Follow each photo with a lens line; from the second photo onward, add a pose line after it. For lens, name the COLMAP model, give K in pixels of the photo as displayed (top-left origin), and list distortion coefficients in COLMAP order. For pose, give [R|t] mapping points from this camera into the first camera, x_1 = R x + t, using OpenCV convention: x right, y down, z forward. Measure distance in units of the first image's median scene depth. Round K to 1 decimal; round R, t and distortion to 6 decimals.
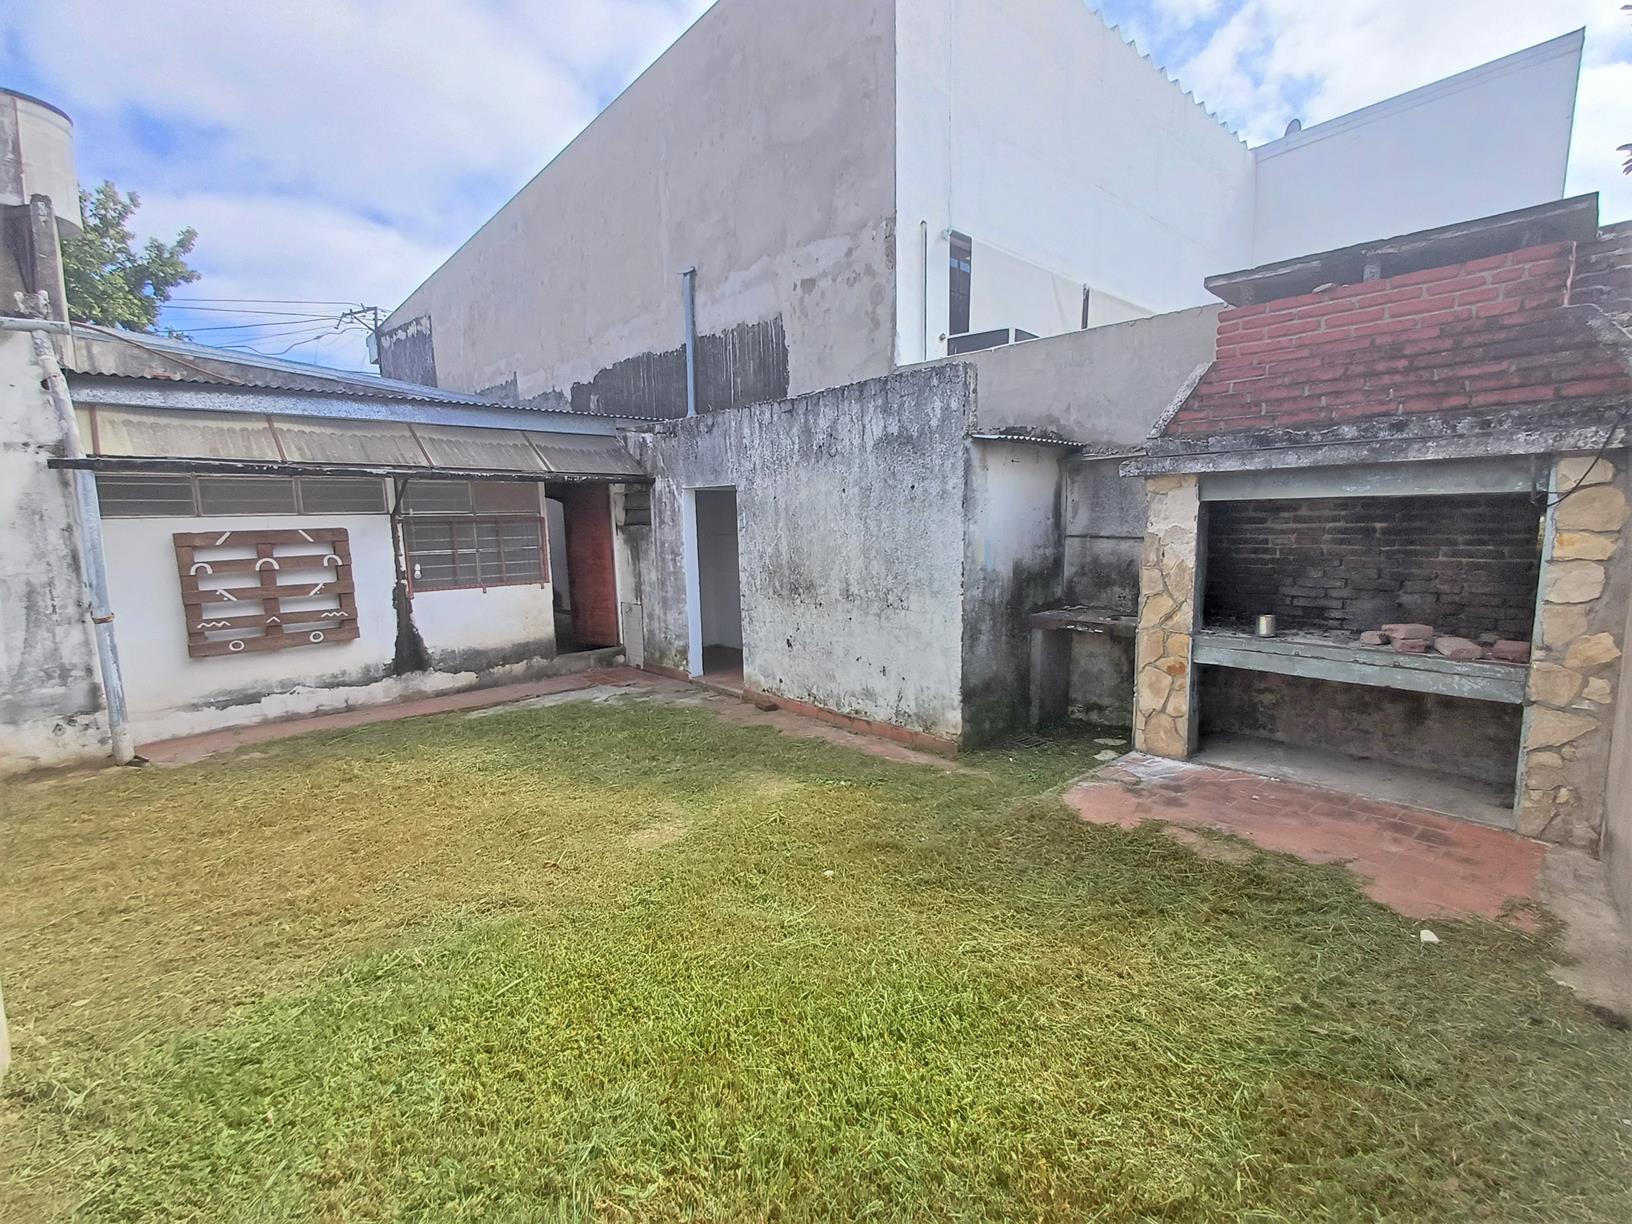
lens RADIAL K [[743.2, 0, 841.6], [0, 743.2, 618.8], [0, 0, 1]] dist [0.001536, -0.006170]
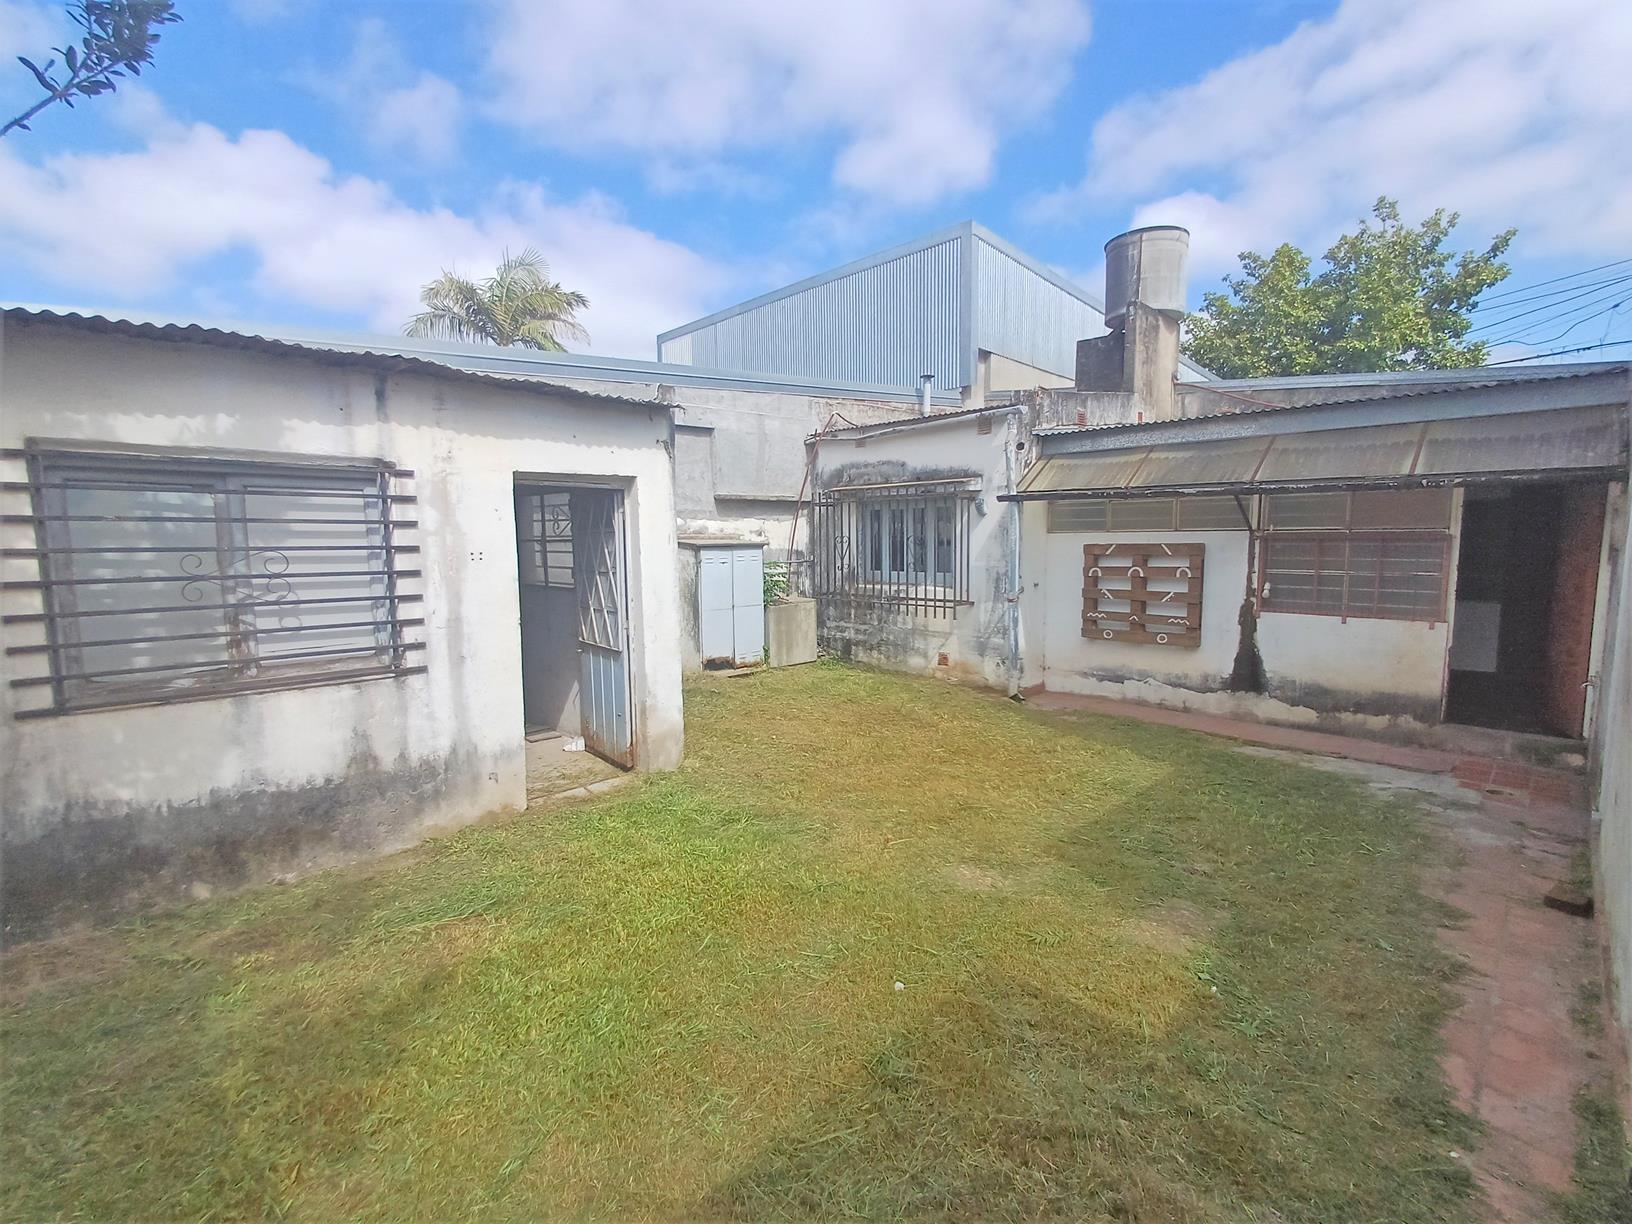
lens RADIAL K [[742.2, 0, 830.0], [0, 742.2, 612.9], [0, 0, 1]] dist [-0.002250, 0.006429]
pose [[0.031737, 0.120245, -0.992237, 0.400798], [-0.131257, 0.984641, 0.115126, -0.079270], [0.990840, 0.126584, 0.047033, 0.450052]]
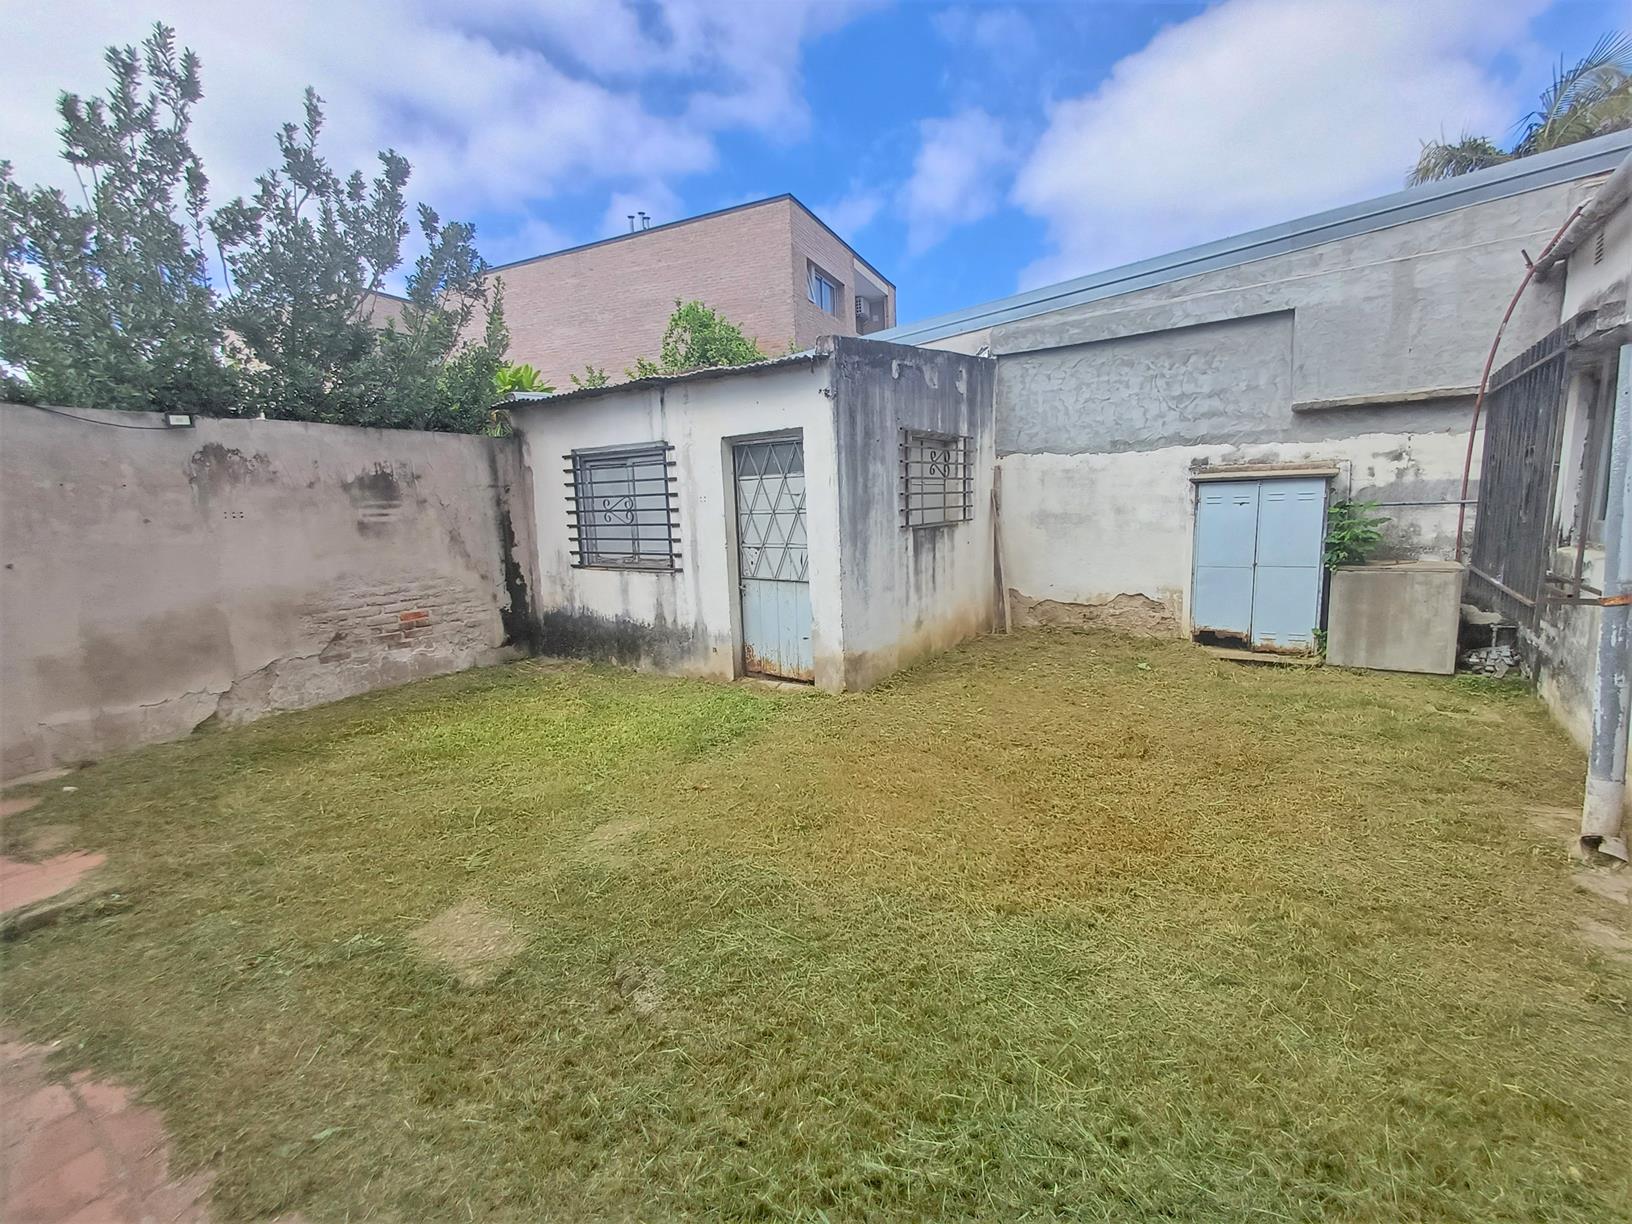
lens RADIAL K [[743.2, 0, 841.6], [0, 743.2, 618.8], [0, 0, 1]] dist [0.001536, -0.006170]
pose [[-0.973919, 0.087520, -0.209337, -0.217246], [0.022809, 0.955704, 0.293446, -0.142402], [0.225747, 0.281018, -0.932774, 1.146057]]
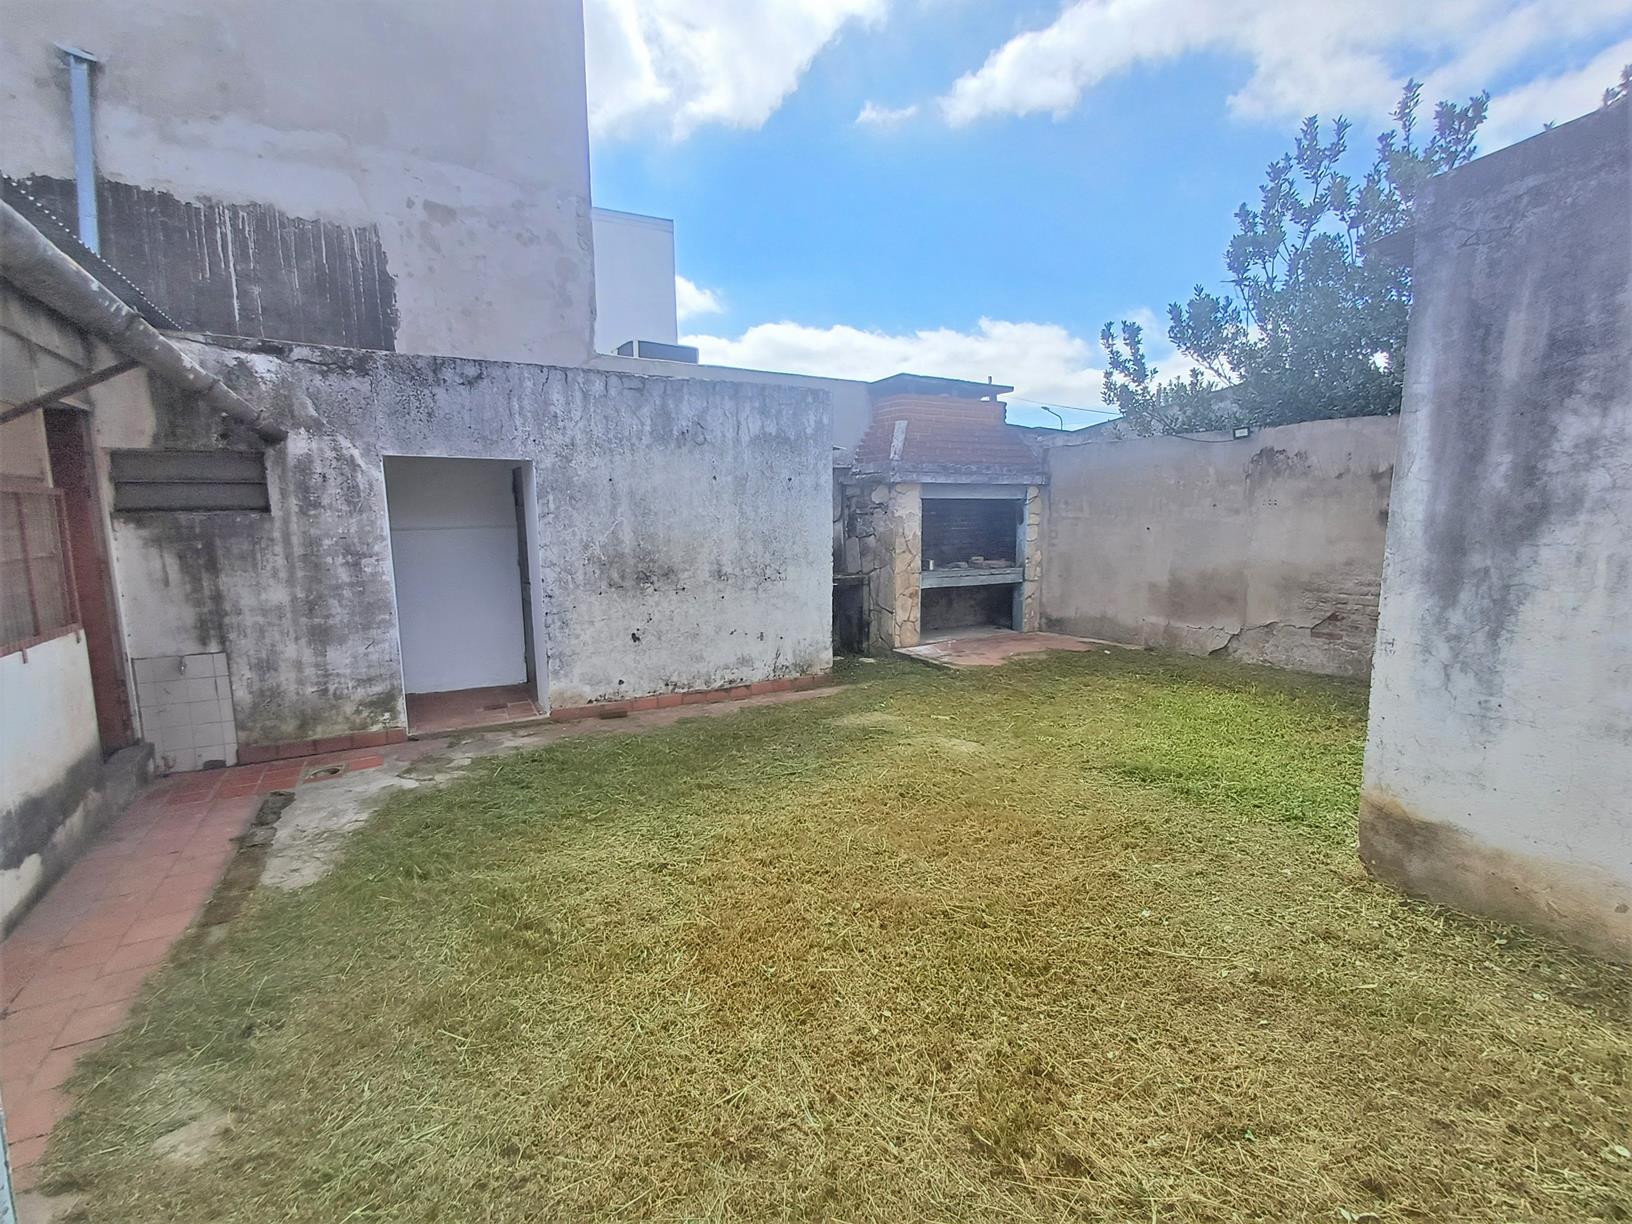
lens RADIAL K [[743.2, 0, 841.6], [0, 743.2, 618.8], [0, 0, 1]] dist [0.001536, -0.006170]
pose [[0.233336, -0.119480, 0.965028, -0.922813], [0.135778, 0.986703, 0.089334, -0.039068], [-0.962870, 0.110185, 0.246456, 0.529610]]
